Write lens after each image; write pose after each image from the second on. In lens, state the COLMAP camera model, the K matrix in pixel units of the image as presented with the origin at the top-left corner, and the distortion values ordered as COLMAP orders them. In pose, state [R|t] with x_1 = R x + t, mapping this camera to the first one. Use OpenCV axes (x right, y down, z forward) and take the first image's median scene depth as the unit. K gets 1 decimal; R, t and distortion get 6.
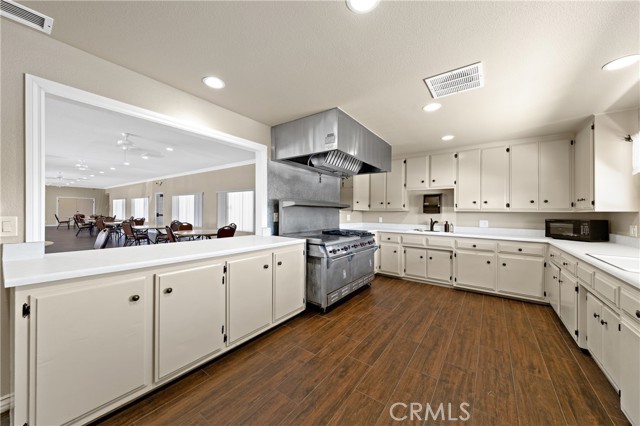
lens RADIAL K [[244.3, 0, 320.9], [0, 244.3, 213.1], [0, 0, 1]] dist [0.004117, -0.000213]
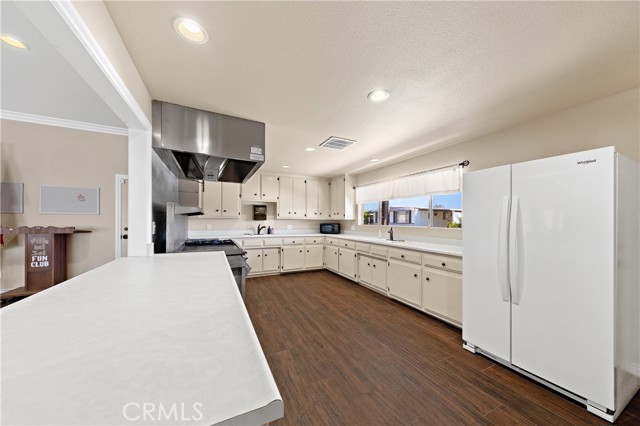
lens RADIAL K [[222.4, 0, 321.2], [0, 222.4, 217.4], [0, 0, 1]] dist [0.003956, -0.001780]
pose [[0.433174, 0.006544, 0.901286, -0.563760], [-0.001456, 0.999977, -0.006560, -0.009088], [-0.901309, 0.001529, 0.433174, 0.275391]]
